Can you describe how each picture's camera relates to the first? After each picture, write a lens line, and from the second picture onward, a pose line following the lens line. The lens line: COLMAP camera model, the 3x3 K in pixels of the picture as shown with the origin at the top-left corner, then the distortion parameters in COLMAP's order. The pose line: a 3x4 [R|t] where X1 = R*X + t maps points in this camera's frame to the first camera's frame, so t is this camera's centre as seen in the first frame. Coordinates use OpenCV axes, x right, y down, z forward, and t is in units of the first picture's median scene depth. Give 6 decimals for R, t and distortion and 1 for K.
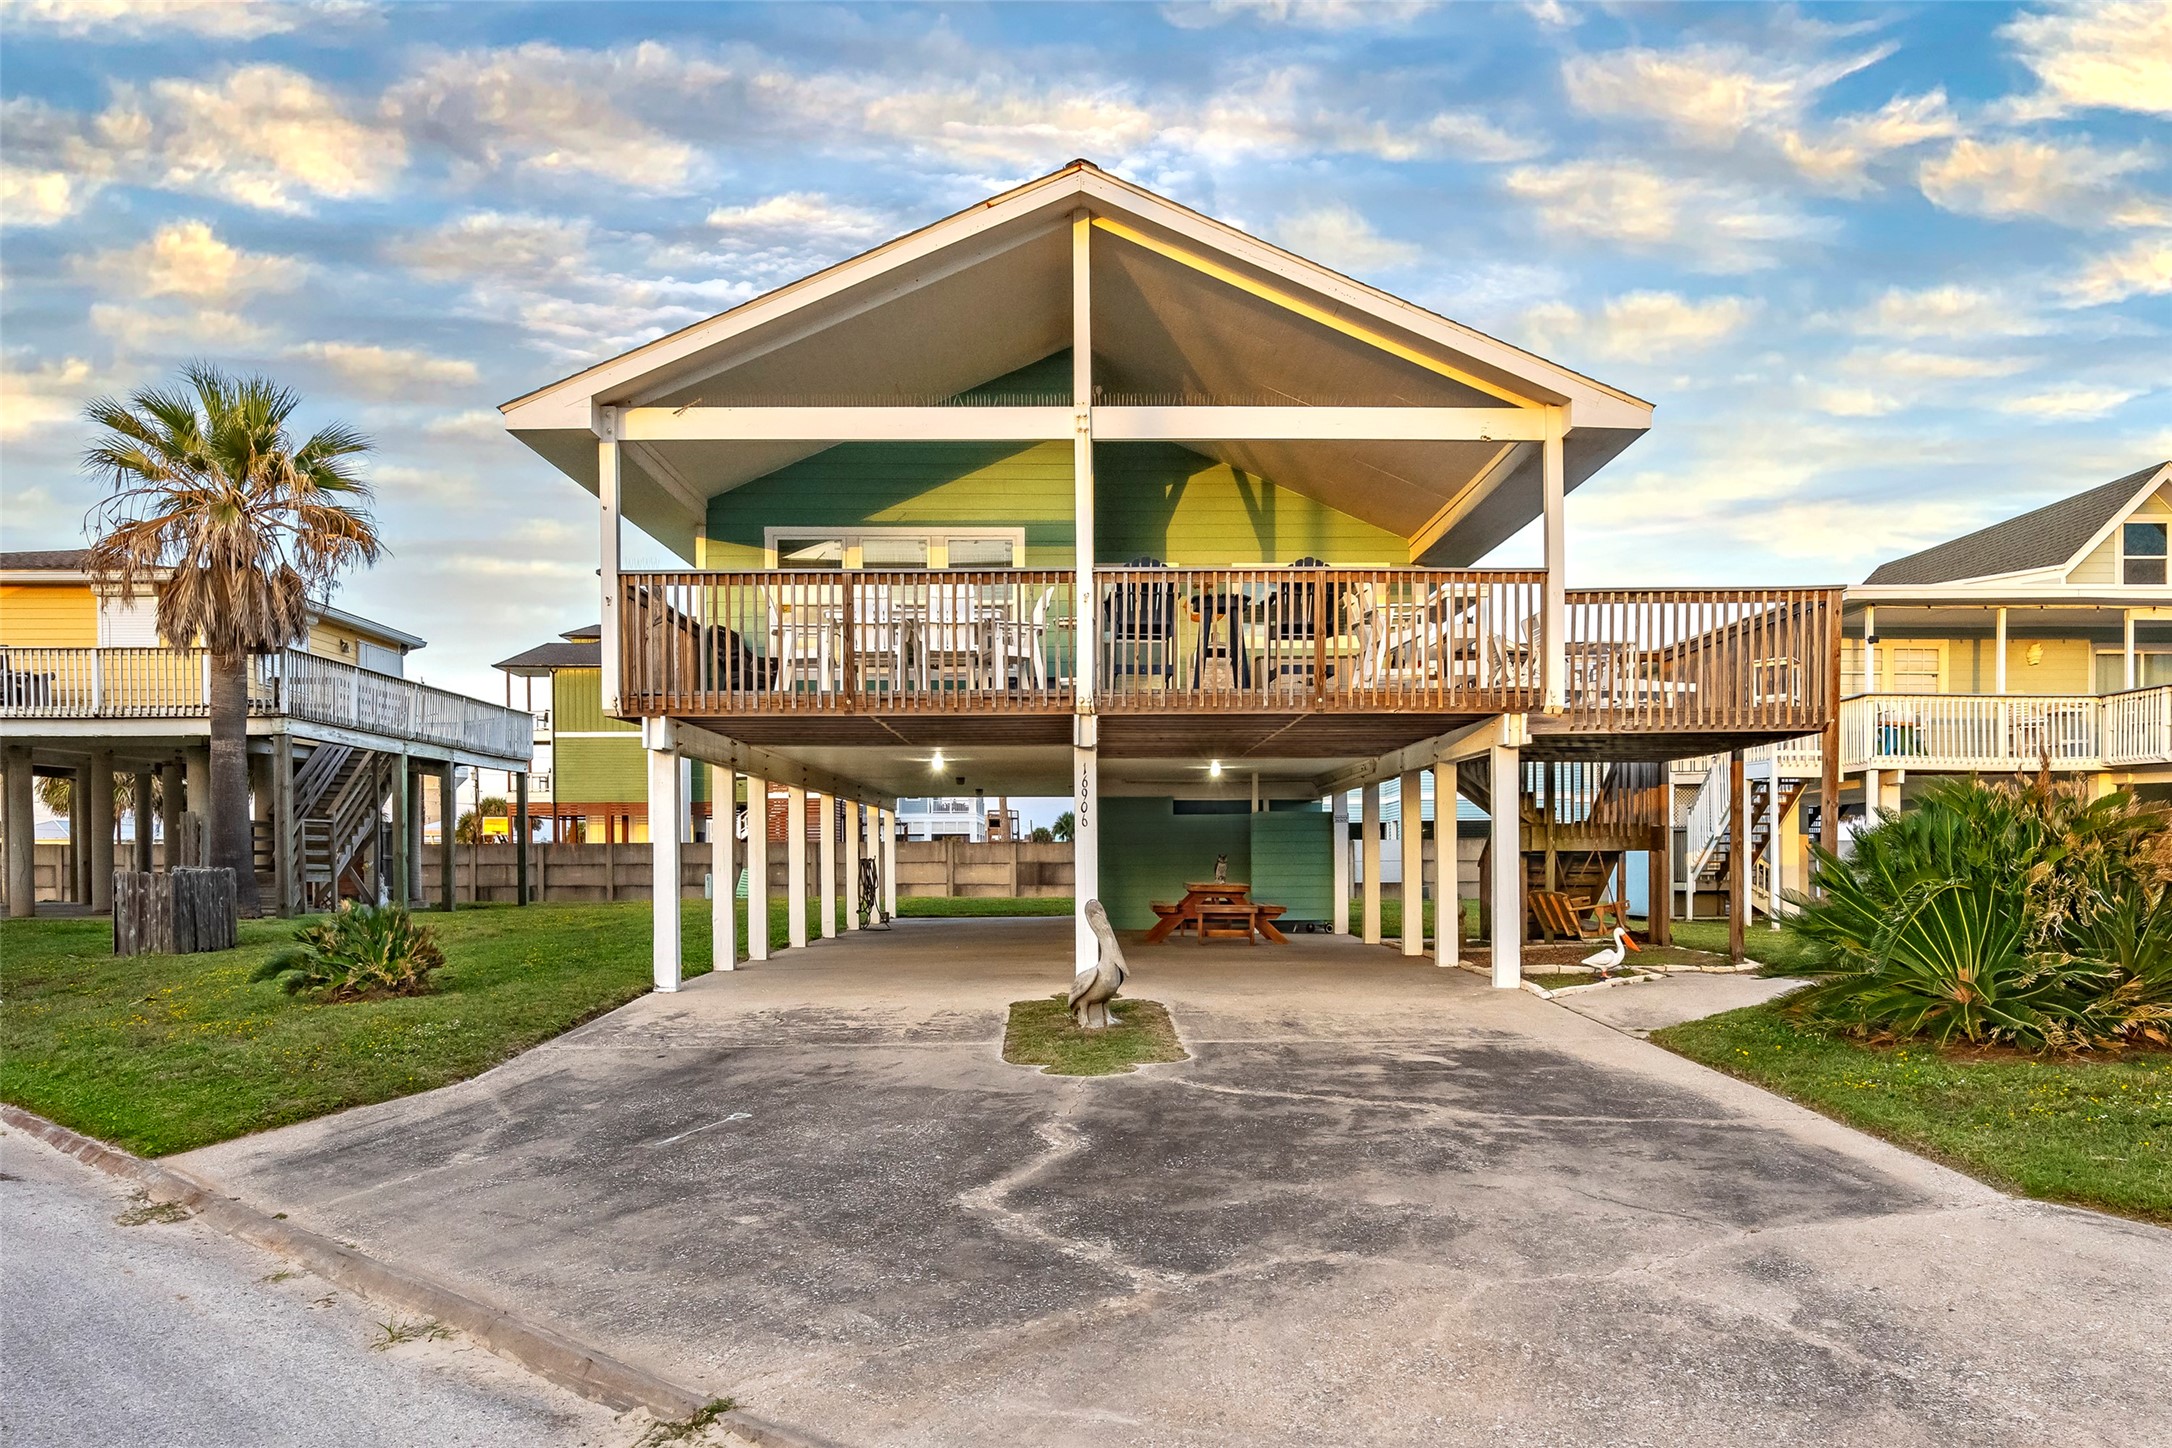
lens RADIAL K [[1535.9, 0, 1089.2], [0, 1535.9, 732.0], [0, 0, 1]] dist [-0.005428, 0.001879]
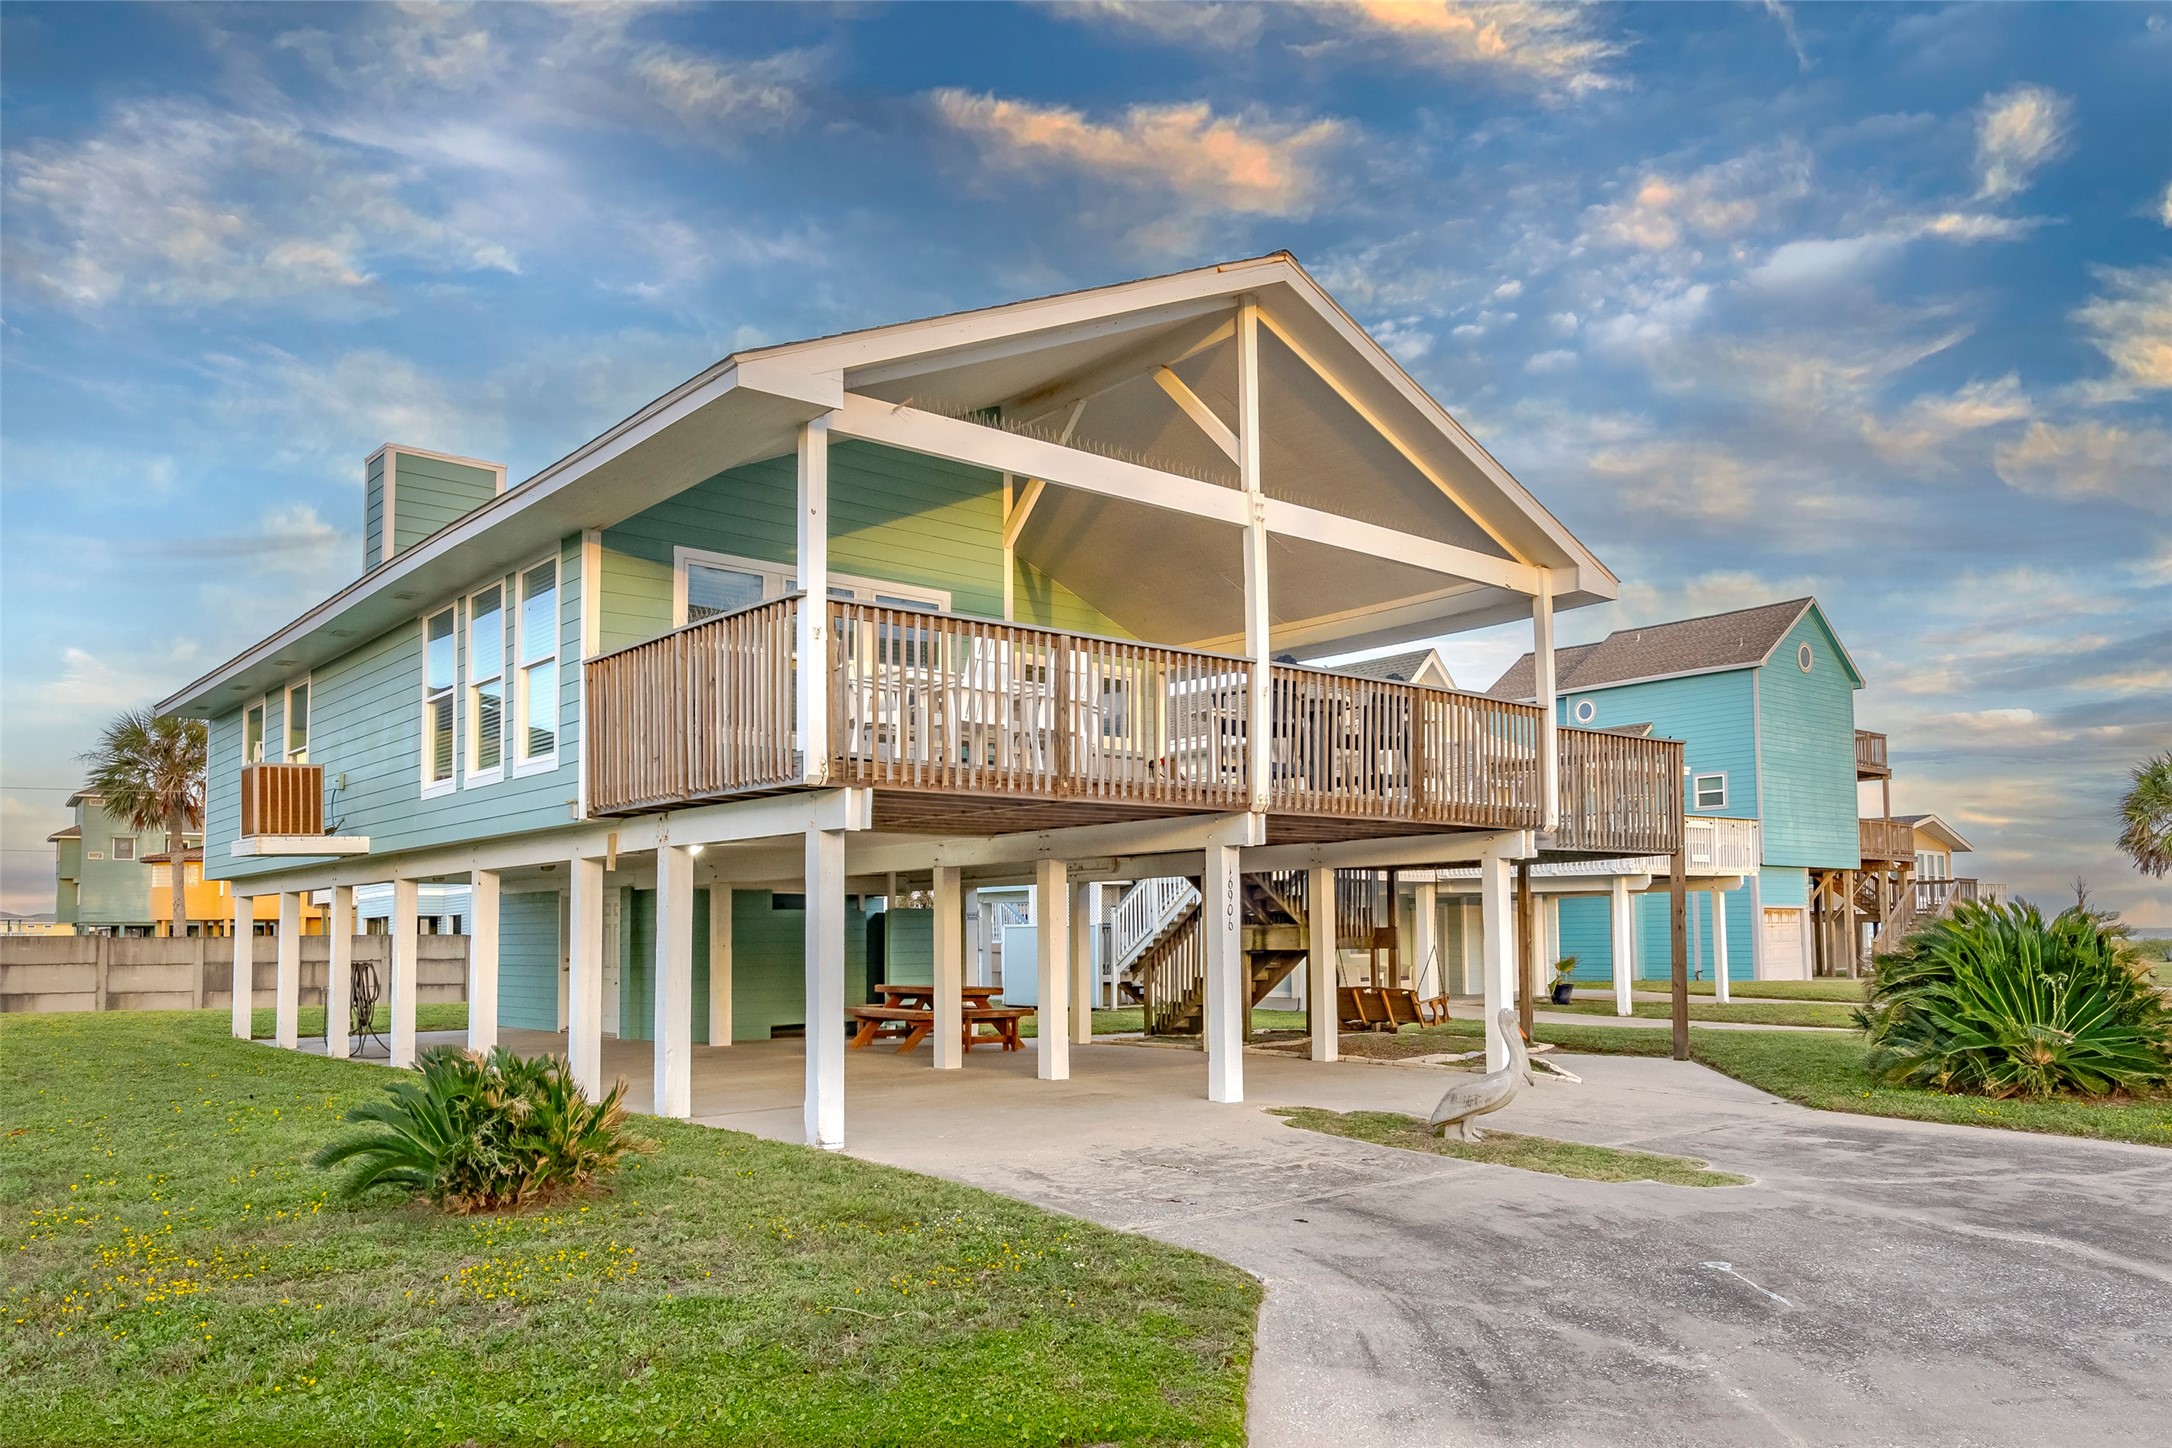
lens RADIAL K [[1535.9, 0, 1088.2], [0, 1535.9, 716.4], [0, 0, 1]] dist [-0.005428, 0.001879]
pose [[0.771405, 0.086979, 0.630372, -1.006619], [-0.044225, 0.995547, -0.083247, 0.018843], [-0.634806, 0.036339, 0.771817, 0.480401]]
